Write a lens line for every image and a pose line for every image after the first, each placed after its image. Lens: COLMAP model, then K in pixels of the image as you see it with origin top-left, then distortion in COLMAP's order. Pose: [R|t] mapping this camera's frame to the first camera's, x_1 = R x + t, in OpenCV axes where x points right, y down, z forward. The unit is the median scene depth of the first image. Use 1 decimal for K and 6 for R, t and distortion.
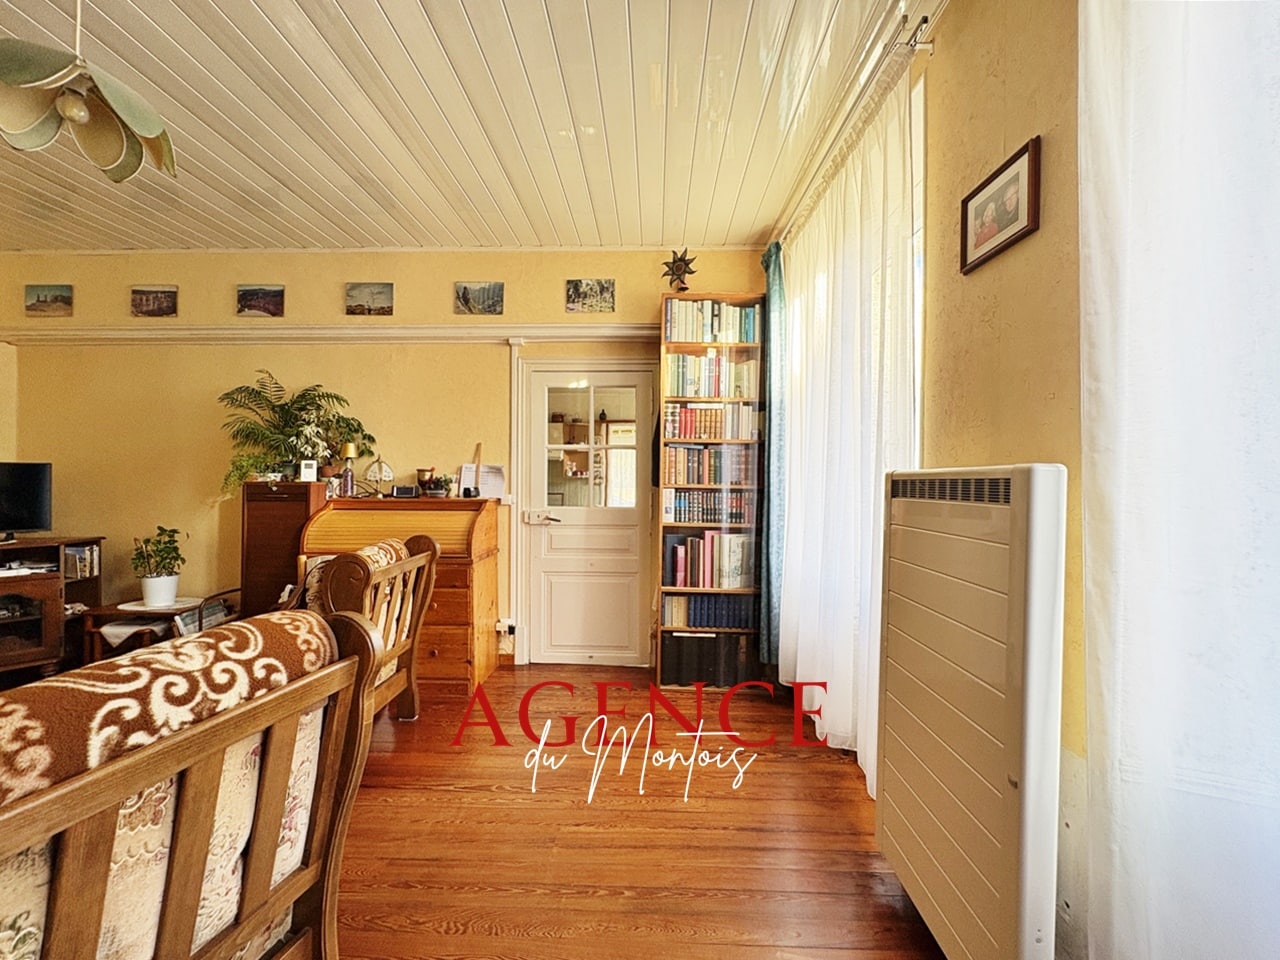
lens RADIAL K [[517.5, 0, 641.5], [0, 517.5, 478.3], [0, 0, 1]] dist [0.002515, 0.000310]
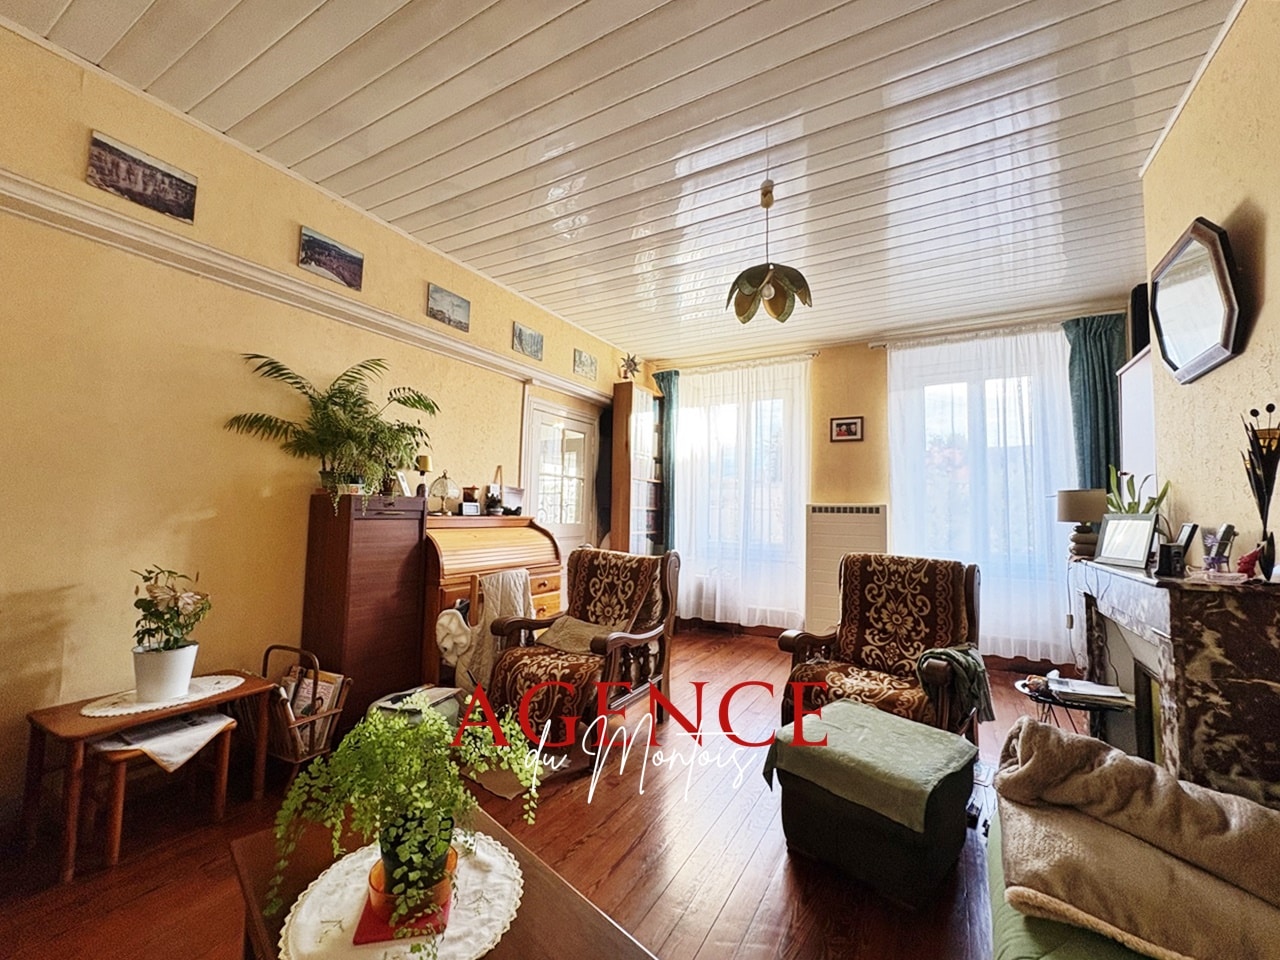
lens RADIAL K [[517.5, 0, 639.9], [0, 517.5, 478.0], [0, 0, 1]] dist [0.002515, 0.000310]
pose [[0.477193, 0.063533, 0.876499, -1.172049], [-0.022563, 0.997940, -0.060051, 0.017032], [-0.878509, 0.008879, 0.477644, 0.232930]]
